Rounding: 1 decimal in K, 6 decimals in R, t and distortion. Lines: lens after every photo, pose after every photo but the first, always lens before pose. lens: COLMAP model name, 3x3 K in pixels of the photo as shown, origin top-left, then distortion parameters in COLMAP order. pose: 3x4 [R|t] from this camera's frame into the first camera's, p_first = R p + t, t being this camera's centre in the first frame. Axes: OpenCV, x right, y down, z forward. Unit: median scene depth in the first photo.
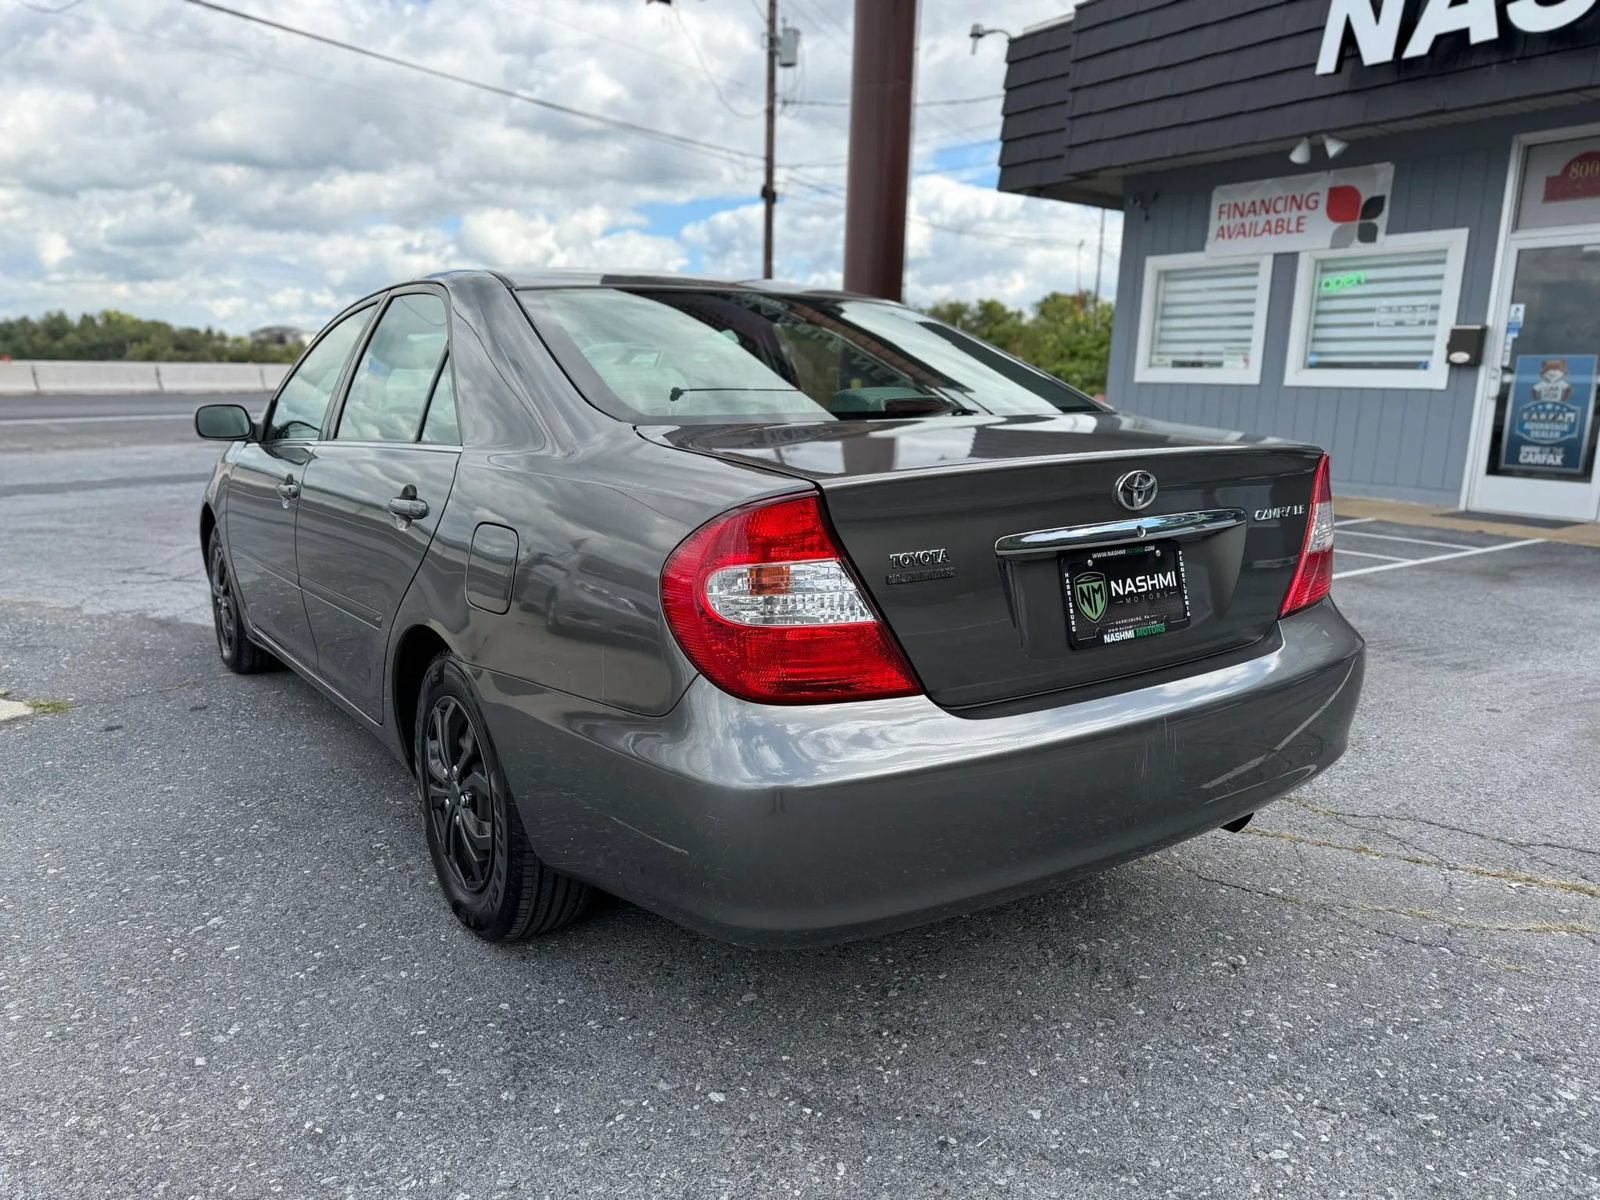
lens RADIAL K [[1133.7, 0, 800.0], [0, 1133.7, 600.0], [0, 0, 1]] dist [0.014026, -0.018468]
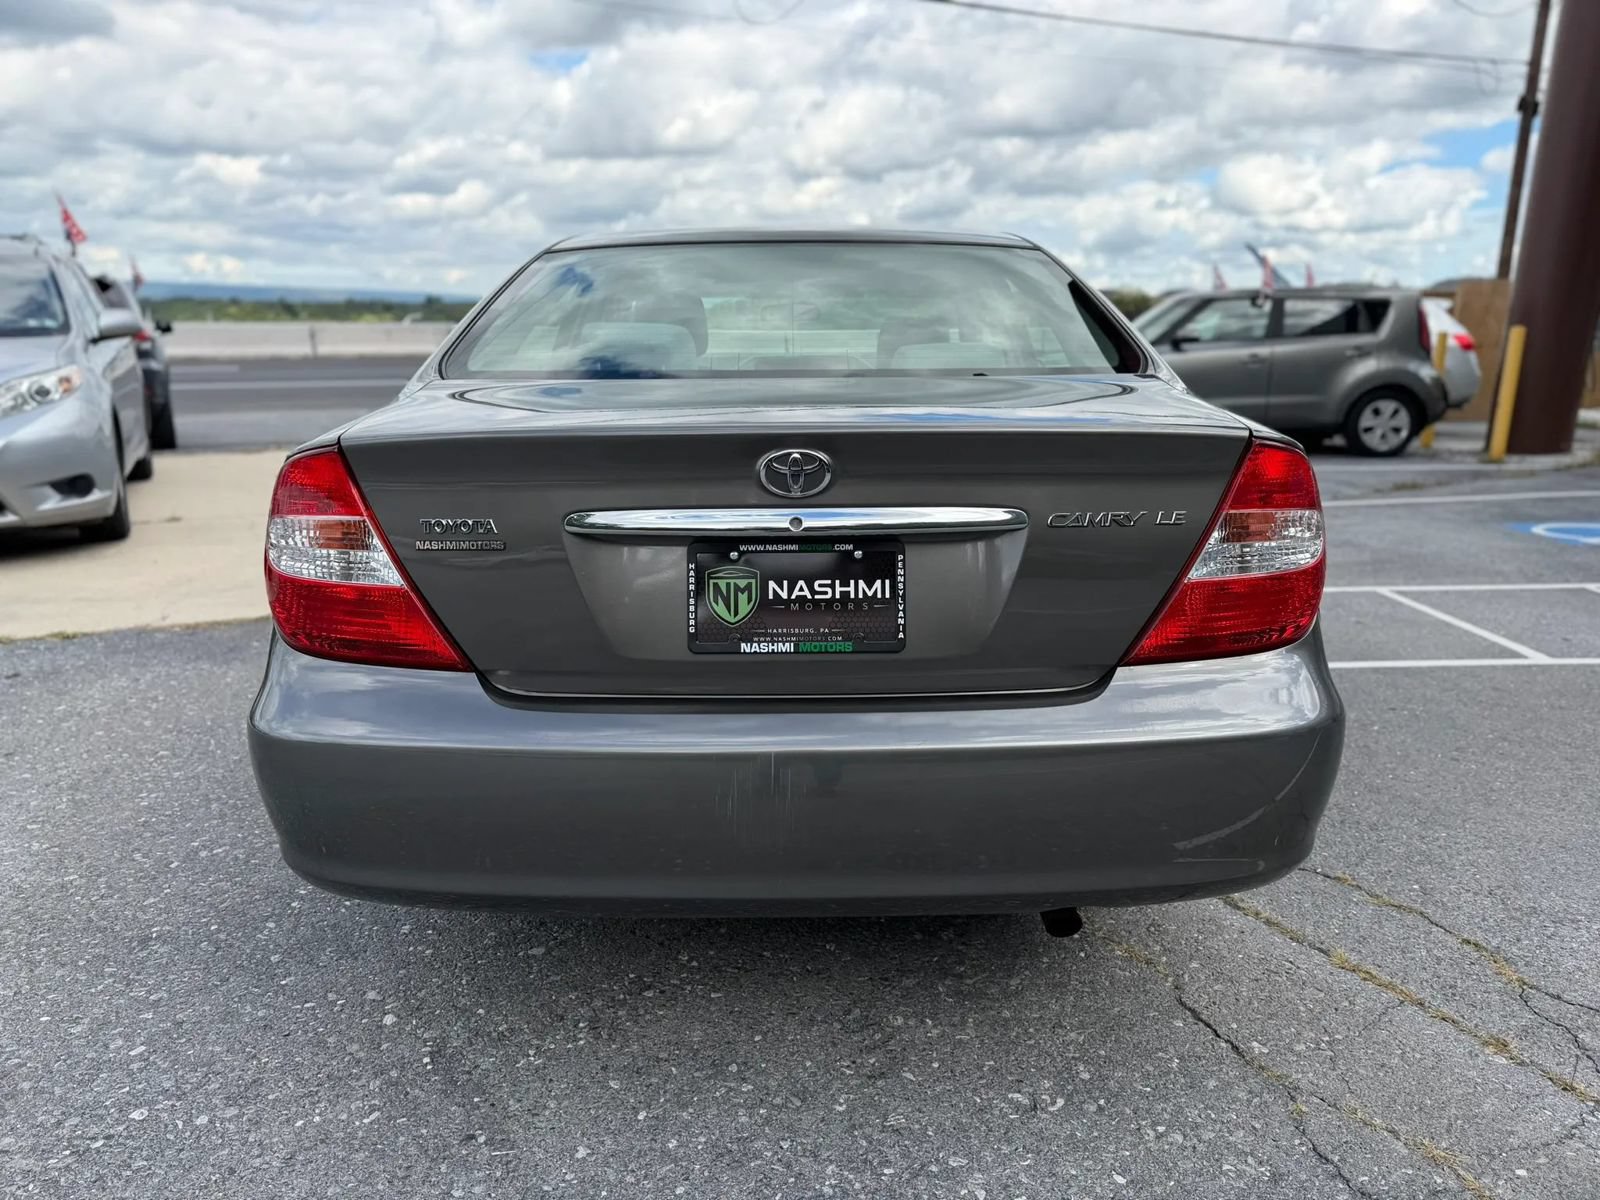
lens RADIAL K [[1133.7, 0, 800.0], [0, 1133.7, 600.0], [0, 0, 1]] dist [0.014026, -0.018468]
pose [[0.815365, 0.124635, -0.565372, 0.150388], [-0.104007, 0.992199, 0.068732, -0.012205], [0.569528, 0.002761, 0.821967, 0.065699]]
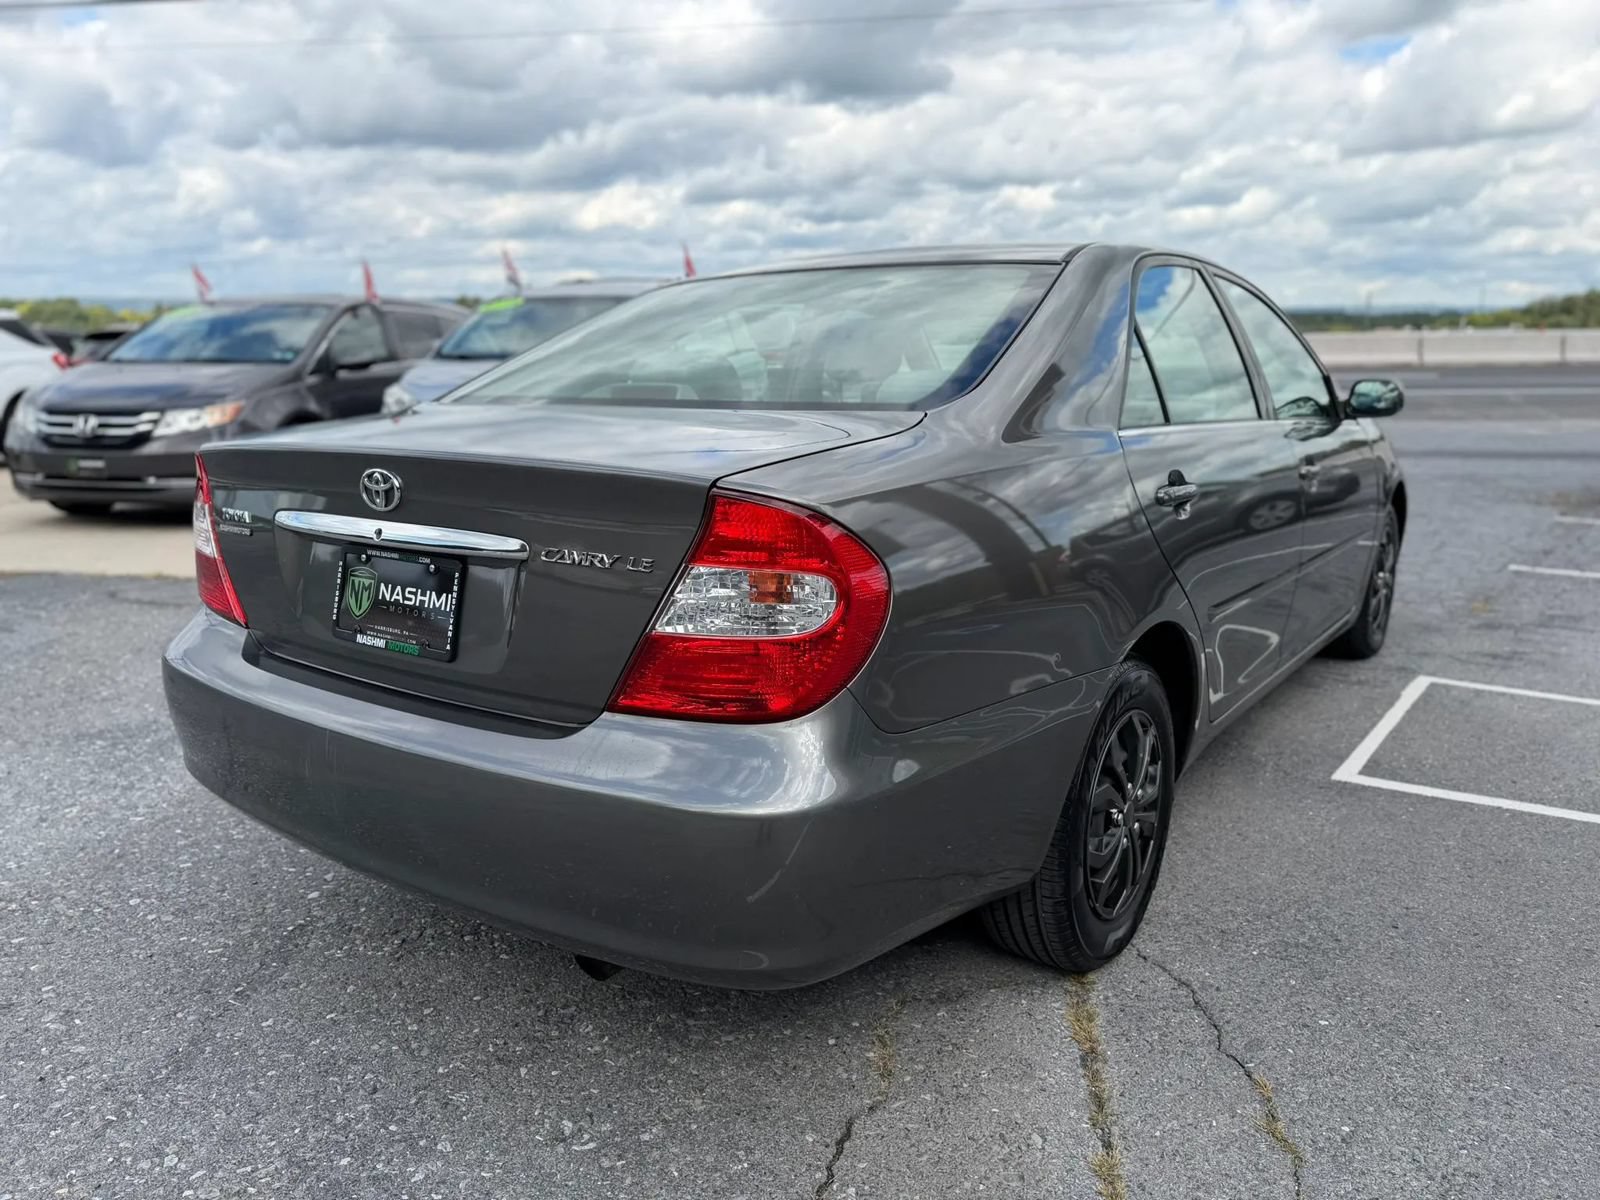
lens RADIAL K [[1139.0, 0, 800.0], [0, 1139.0, 600.0], [0, 0, 1]] dist [-0.003938, -0.001569]
pose [[0.315589, 0.192167, -0.929234, 0.250806], [-0.166813, 0.975263, 0.145033, -0.039296], [0.934118, 0.109238, 0.339839, 0.198464]]
